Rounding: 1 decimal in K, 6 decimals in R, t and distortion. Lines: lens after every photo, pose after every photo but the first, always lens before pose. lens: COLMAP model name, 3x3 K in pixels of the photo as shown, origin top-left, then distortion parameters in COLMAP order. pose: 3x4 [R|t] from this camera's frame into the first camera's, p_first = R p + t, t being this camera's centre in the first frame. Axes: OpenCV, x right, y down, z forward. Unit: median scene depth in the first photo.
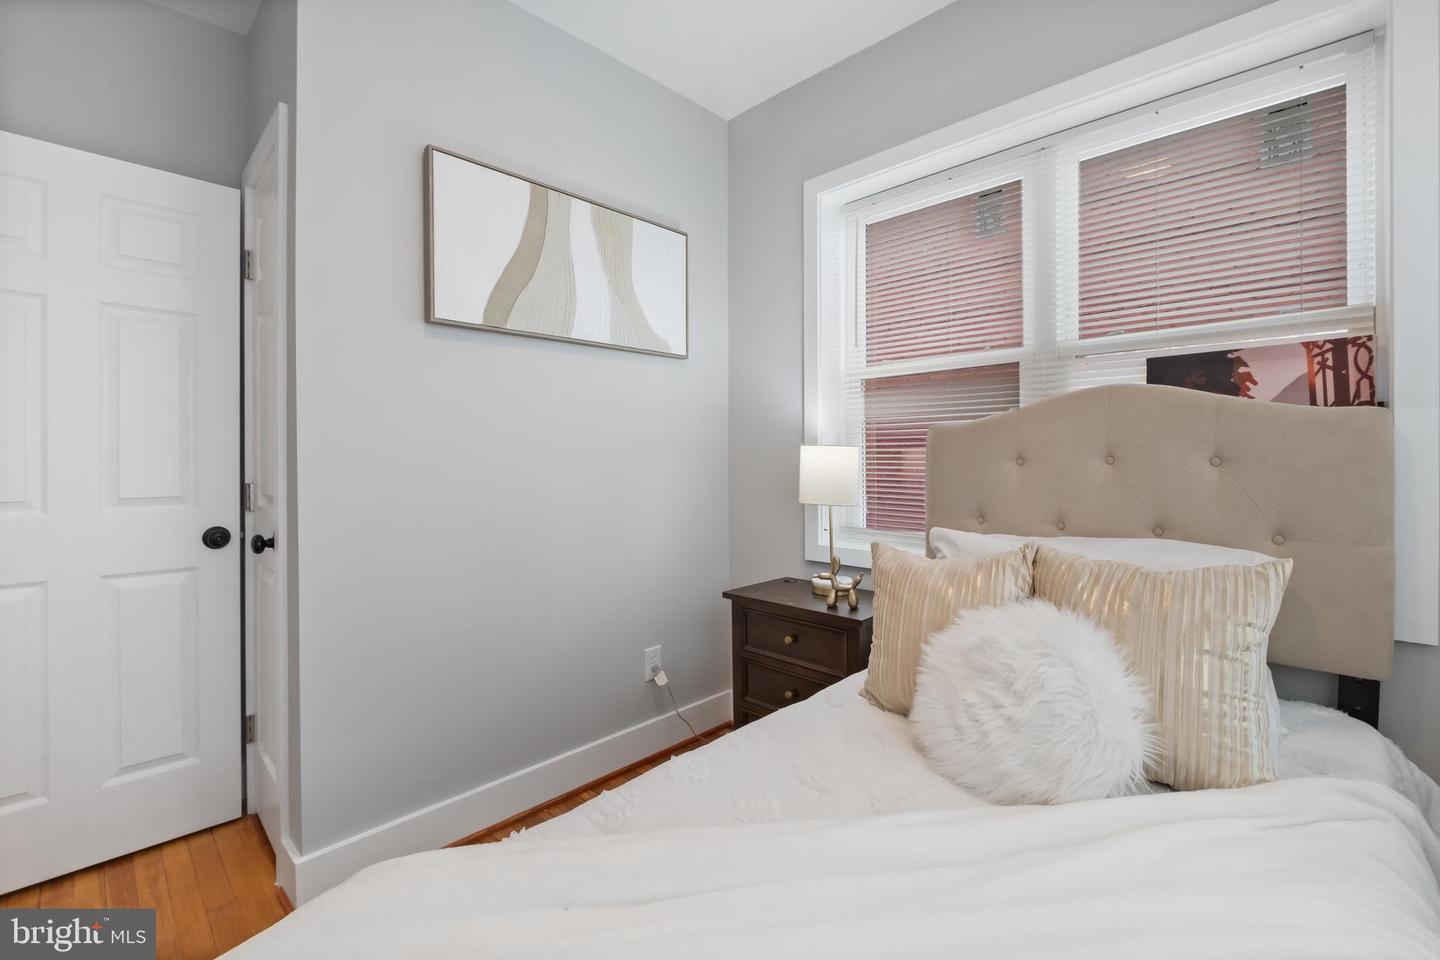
lens RADIAL K [[633.3, 0, 724.7], [0, 633.3, 466.5], [0, 0, 1]] dist [0.000529, -0.003539]
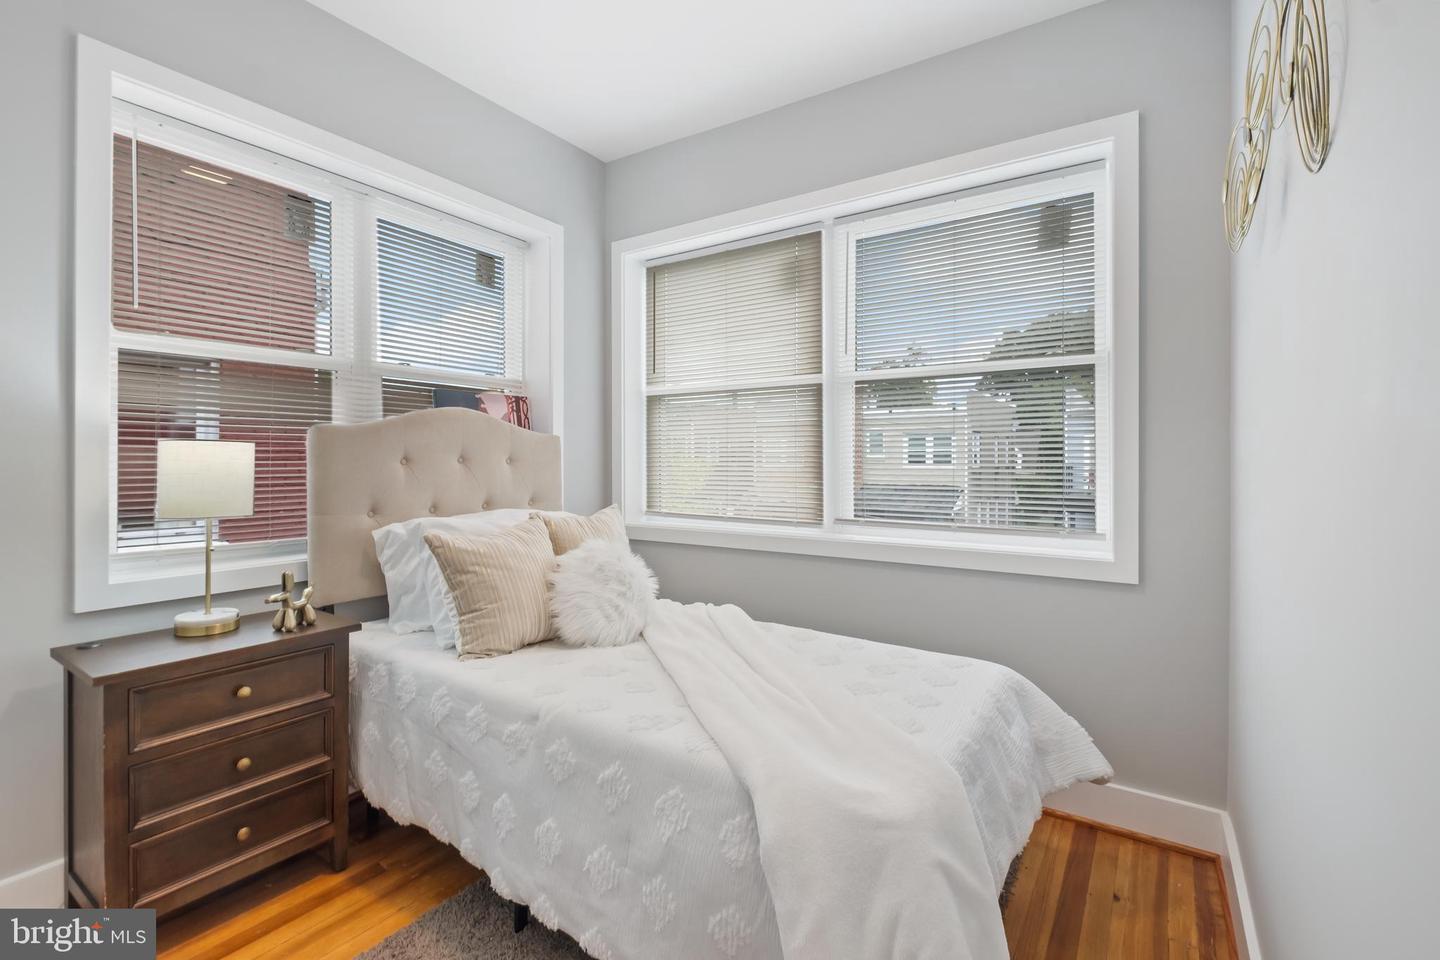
lens RADIAL K [[633.3, 0, 725.2], [0, 633.3, 470.0], [0, 0, 1]] dist [0.000529, -0.003539]
pose [[-0.174348, -0.010929, 0.984624, -0.976682], [0.011883, 0.999842, 0.013202, 0.000619], [-0.984612, 0.014002, -0.174190, 0.705847]]
